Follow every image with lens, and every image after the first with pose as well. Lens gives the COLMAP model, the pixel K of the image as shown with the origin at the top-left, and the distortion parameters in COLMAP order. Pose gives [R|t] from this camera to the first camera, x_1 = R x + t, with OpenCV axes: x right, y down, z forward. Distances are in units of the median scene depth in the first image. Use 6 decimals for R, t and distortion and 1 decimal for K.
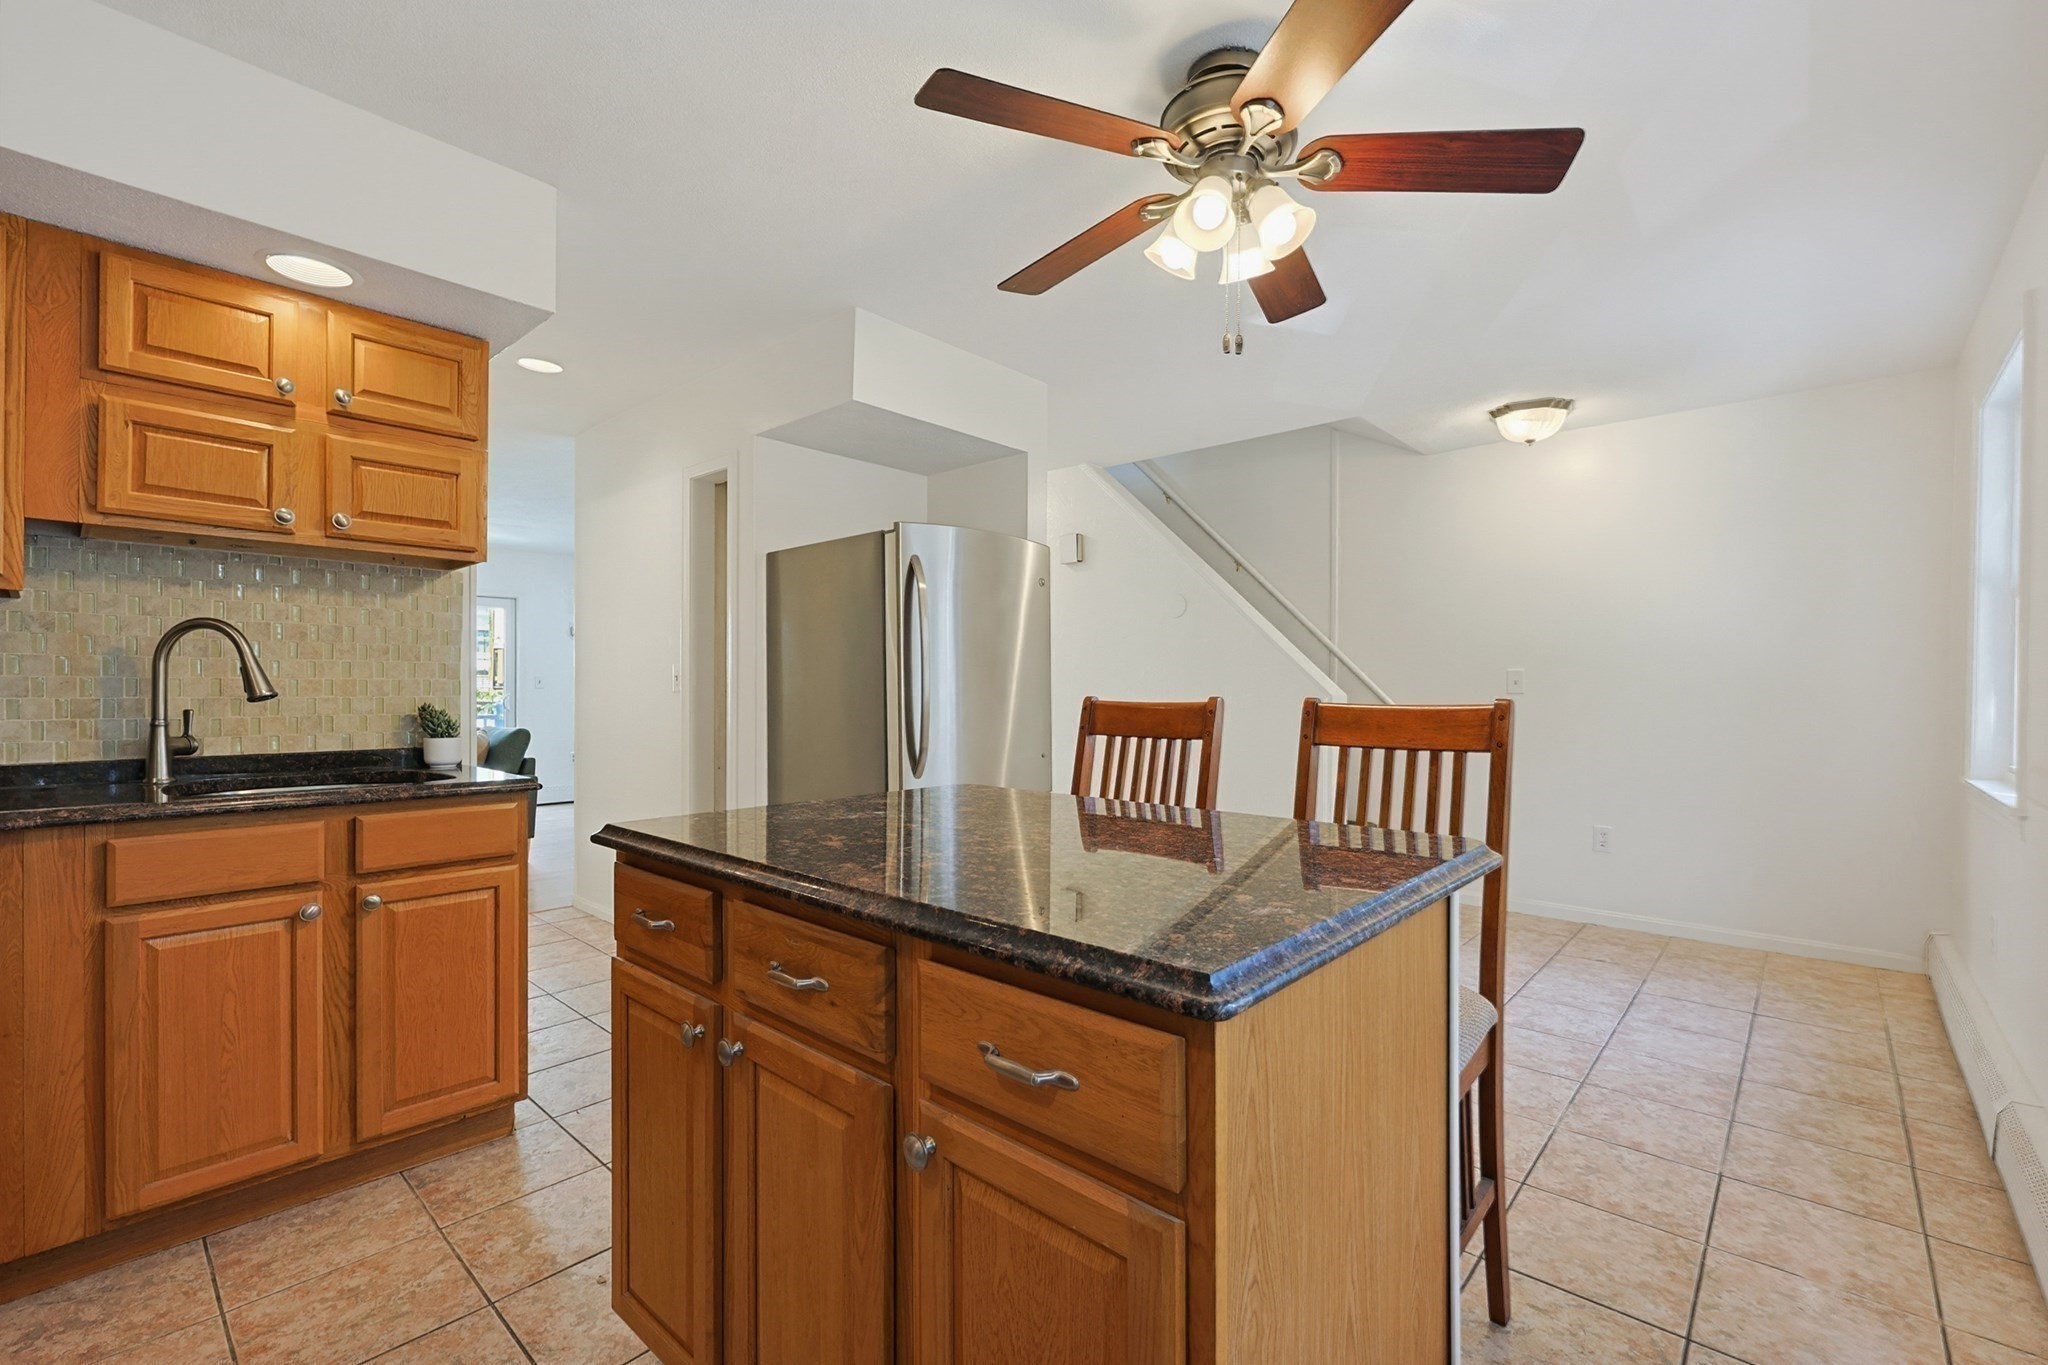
lens RADIAL K [[883.7, 0, 1042.6], [0, 883.7, 687.9], [0, 0, 1]] dist [-0.000421, -0.000039]
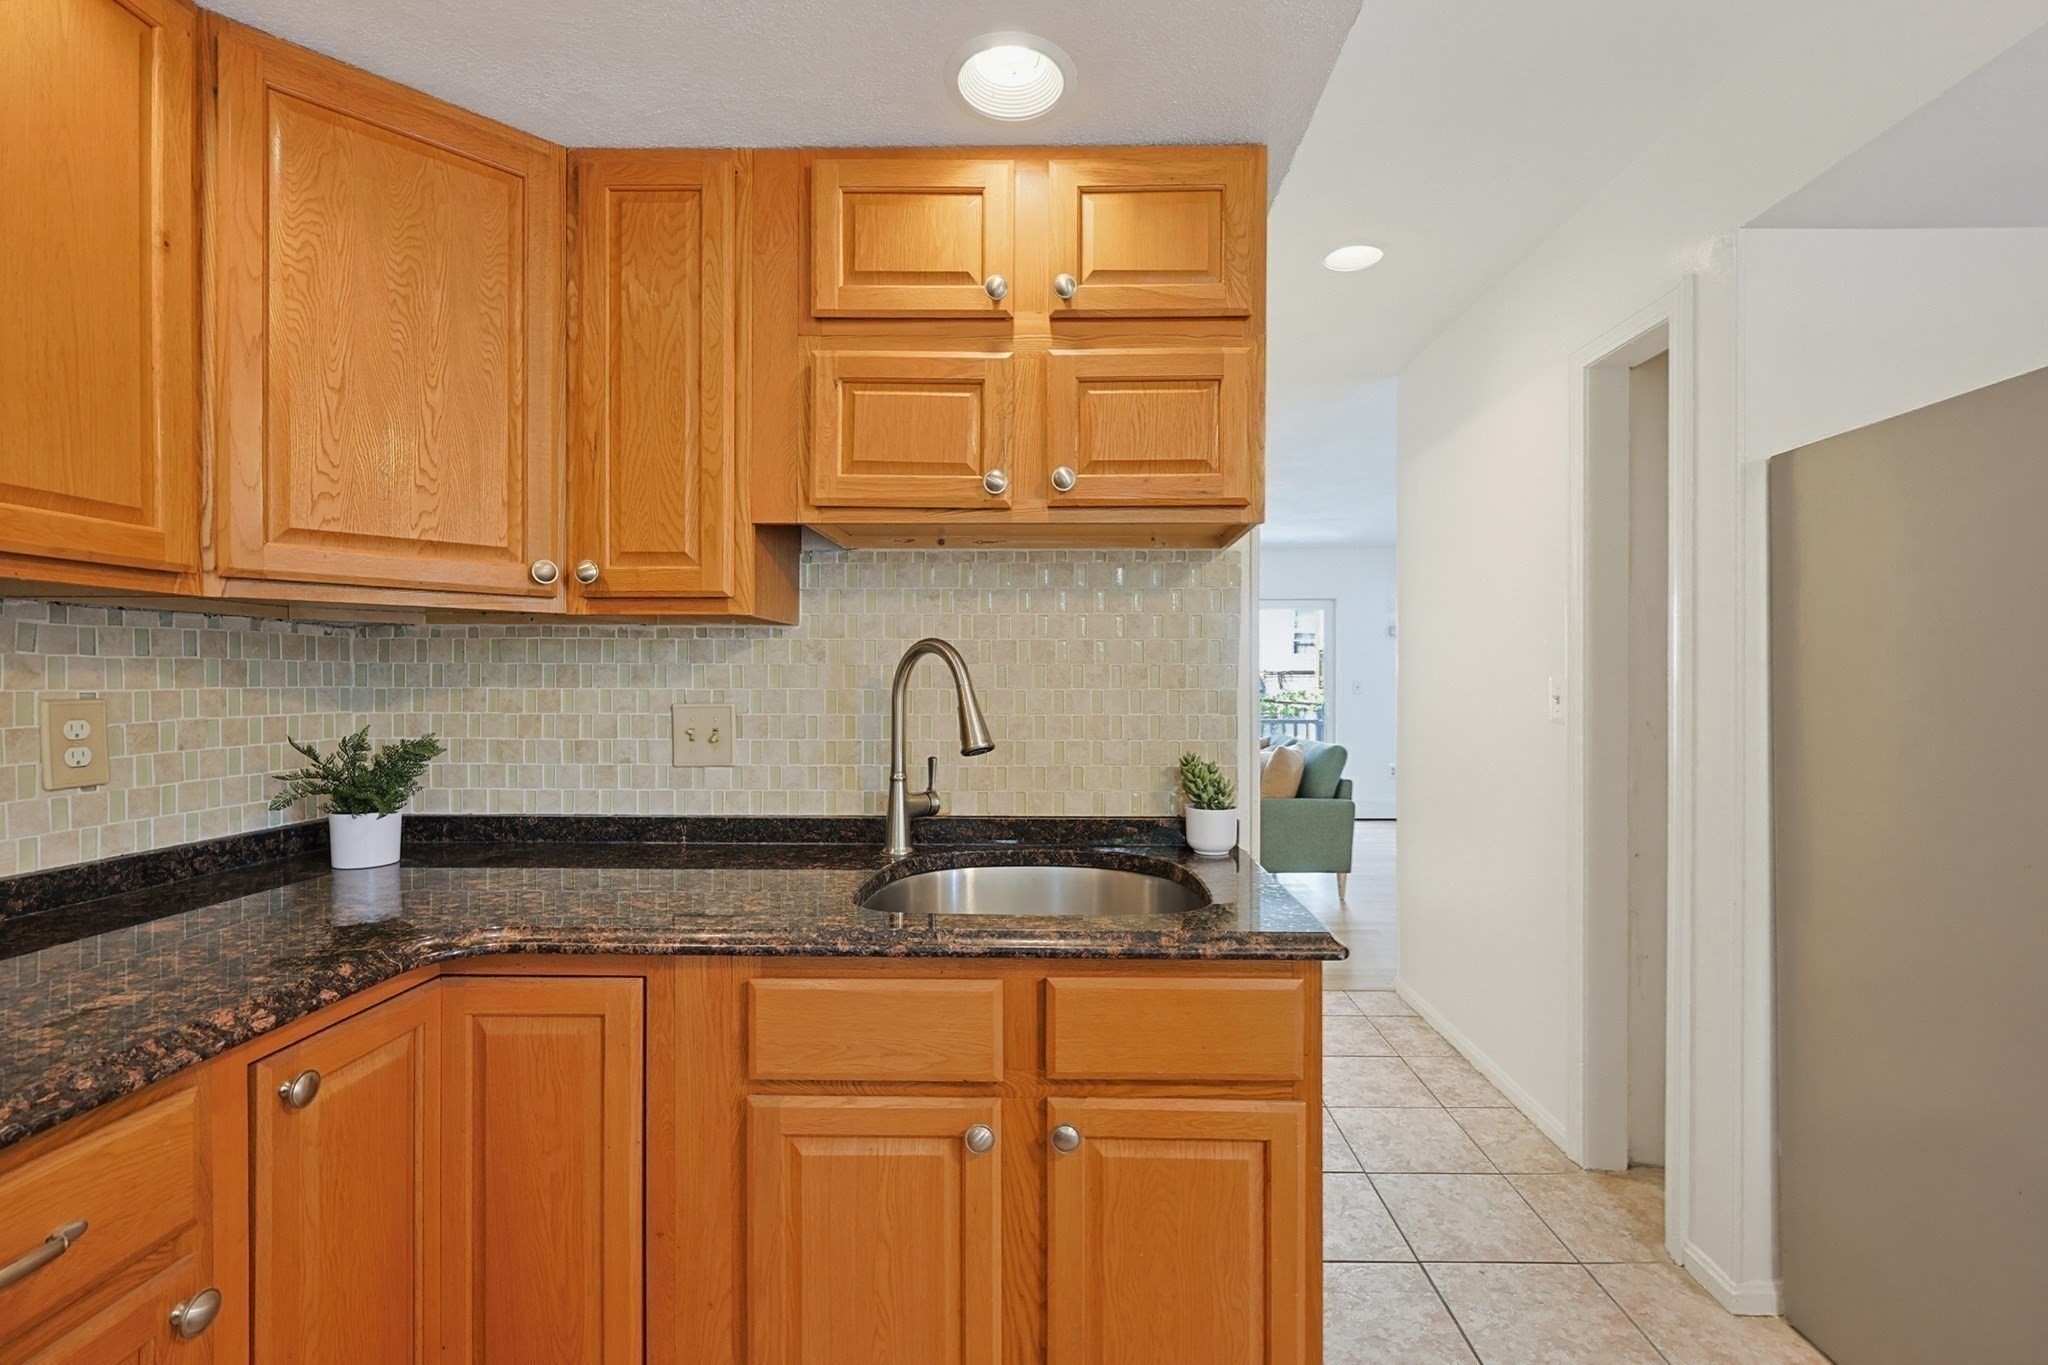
lens RADIAL K [[883.7, 0, 1042.6], [0, 883.7, 687.9], [0, 0, 1]] dist [-0.000421, -0.000039]
pose [[0.649958, 0.003179, -0.759963, -0.323119], [0.001580, 0.999983, 0.005535, -0.041772], [0.759968, -0.004799, 0.649942, 0.586642]]
